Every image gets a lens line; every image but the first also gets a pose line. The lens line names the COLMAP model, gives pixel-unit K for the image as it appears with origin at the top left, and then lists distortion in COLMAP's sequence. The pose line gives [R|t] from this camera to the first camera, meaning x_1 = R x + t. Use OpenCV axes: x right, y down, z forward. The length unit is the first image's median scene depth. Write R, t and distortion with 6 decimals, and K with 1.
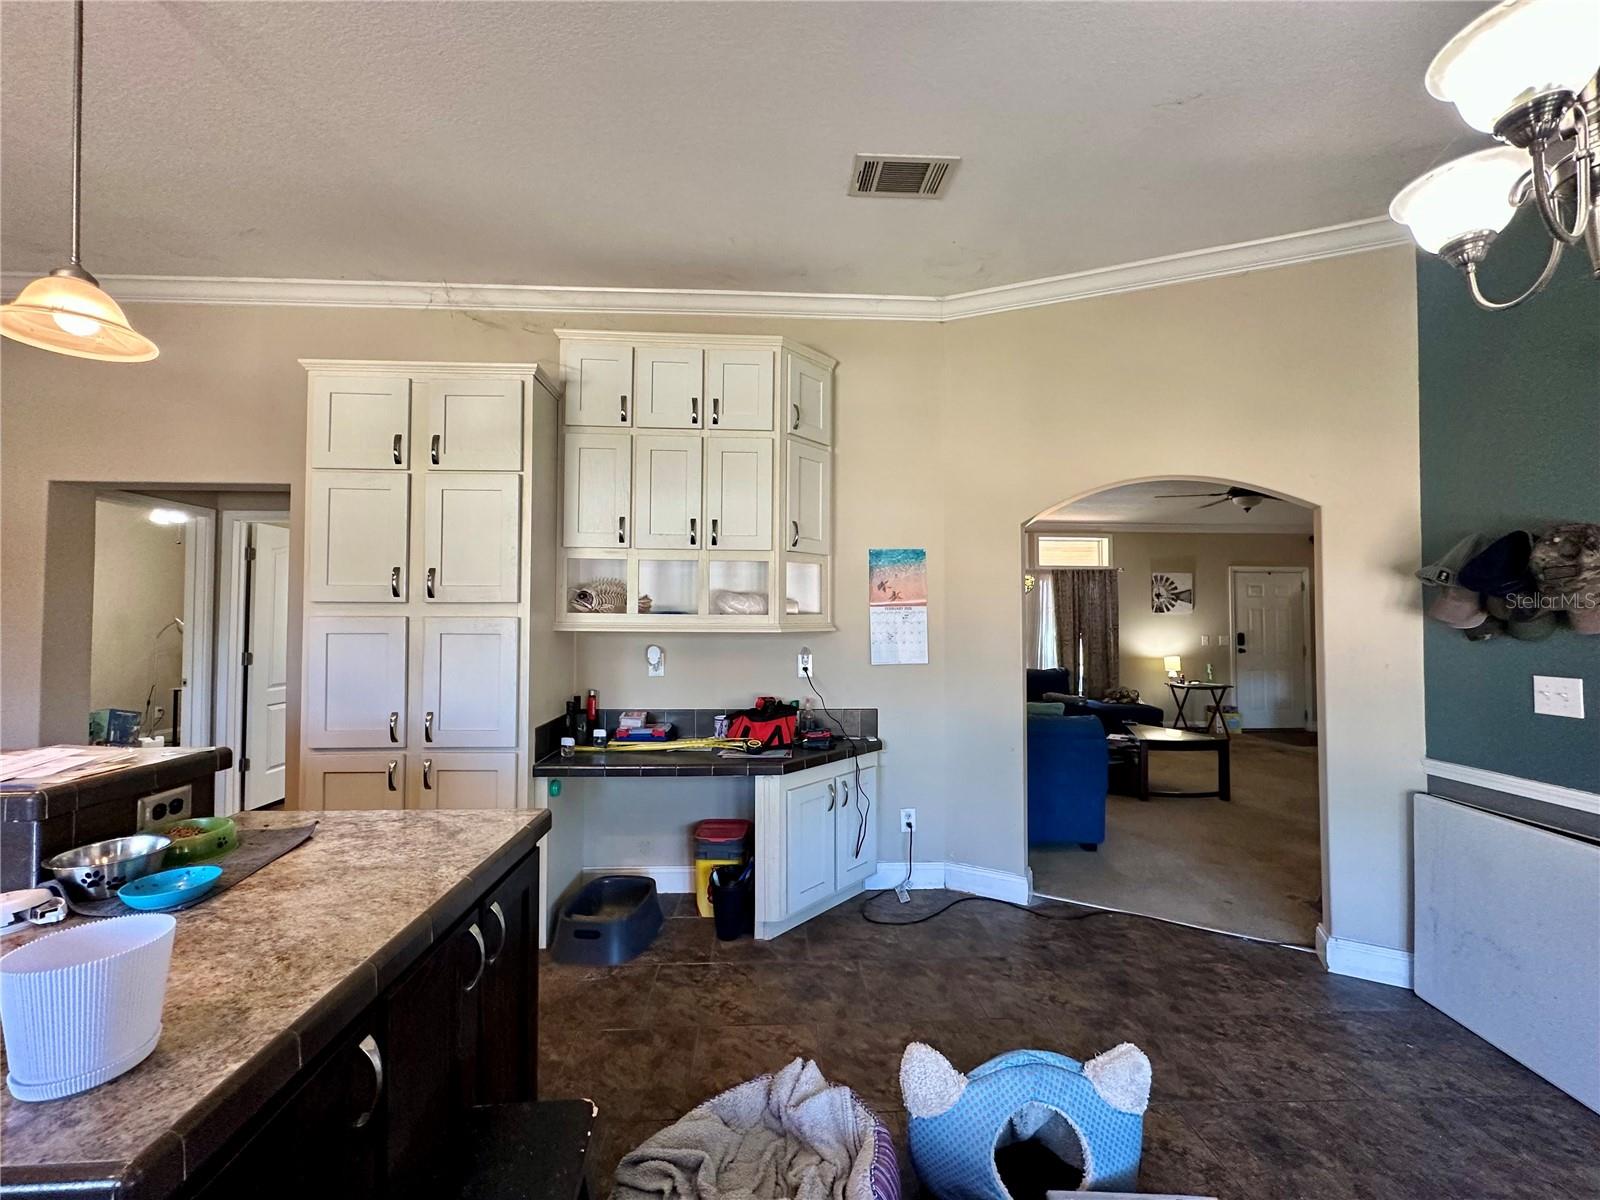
lens RADIAL K [[641.2, 0, 803.4], [0, 641.2, 598.5], [0, 0, 1]] dist [-0.000224, 0.000161]
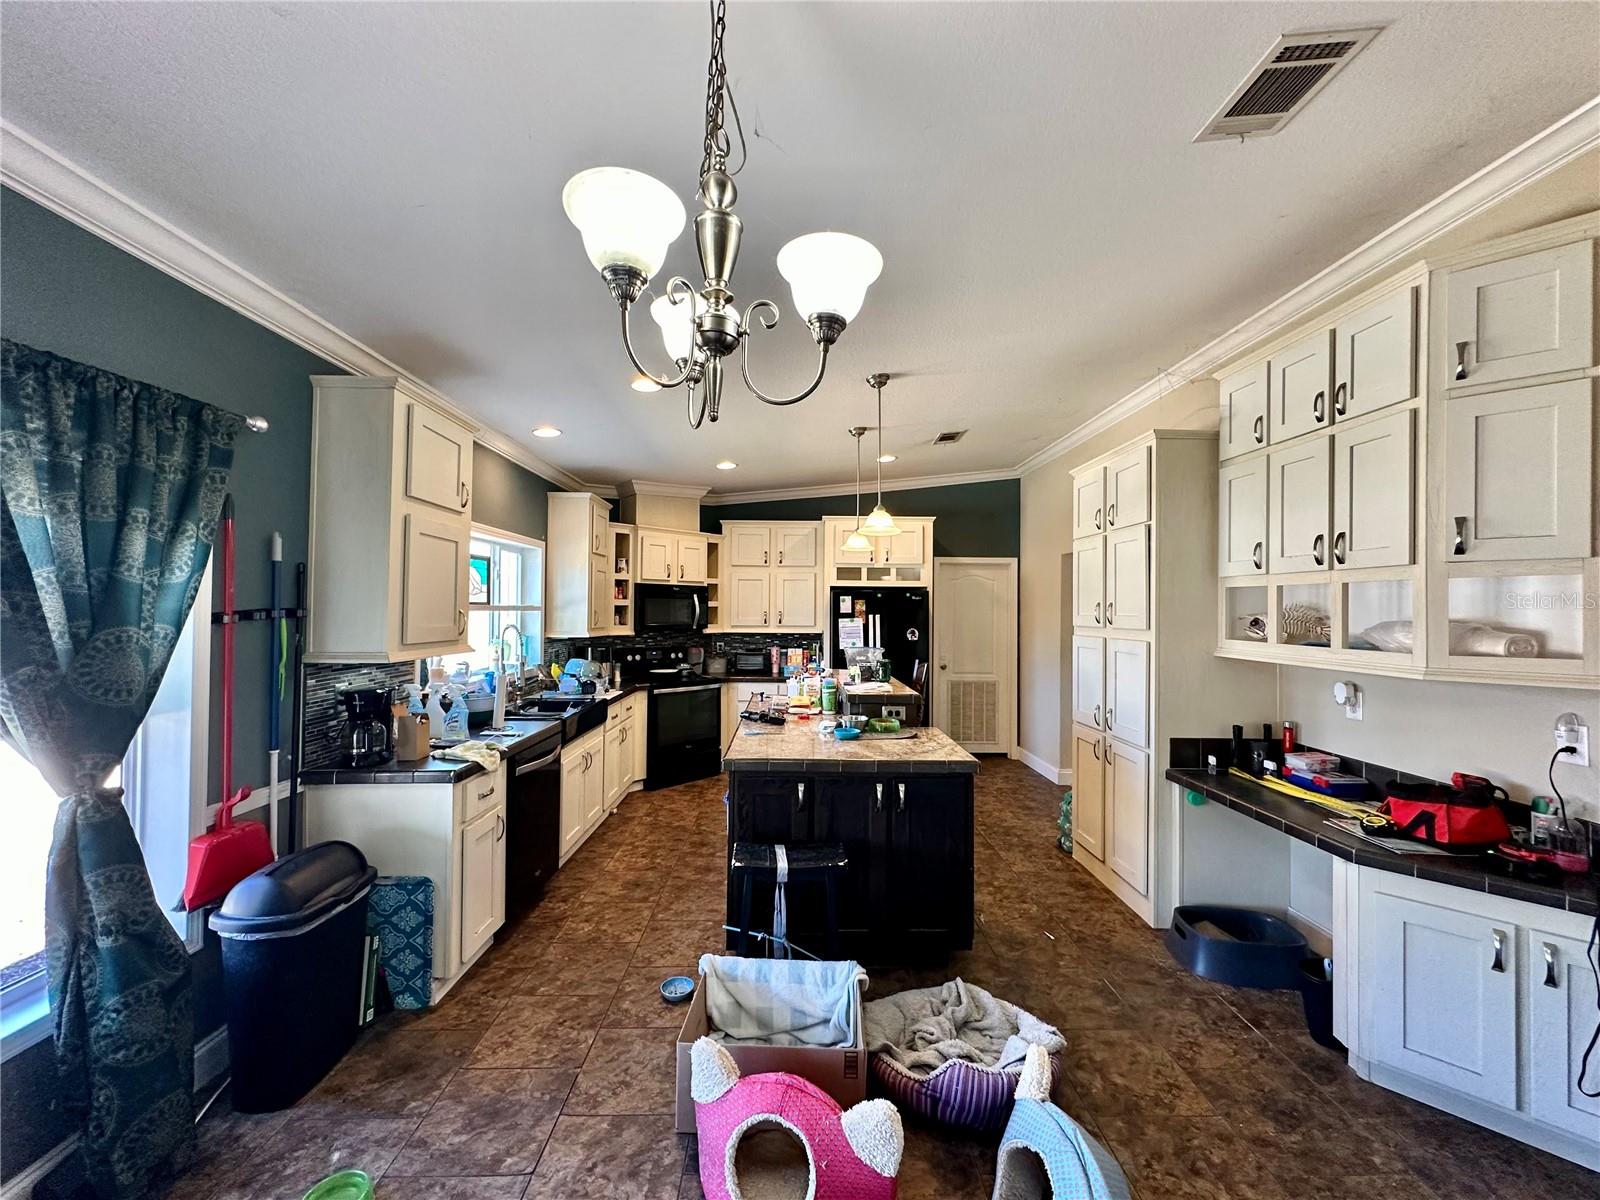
lens RADIAL K [[641.2, 0, 803.4], [0, 641.2, 598.5], [0, 0, 1]] dist [-0.000224, 0.000161]
pose [[-0.029935, -0.021951, -0.999311, 0.693696], [0.015230, 0.999633, -0.022414, -0.031482], [0.999436, -0.015891, -0.029590, 0.338413]]
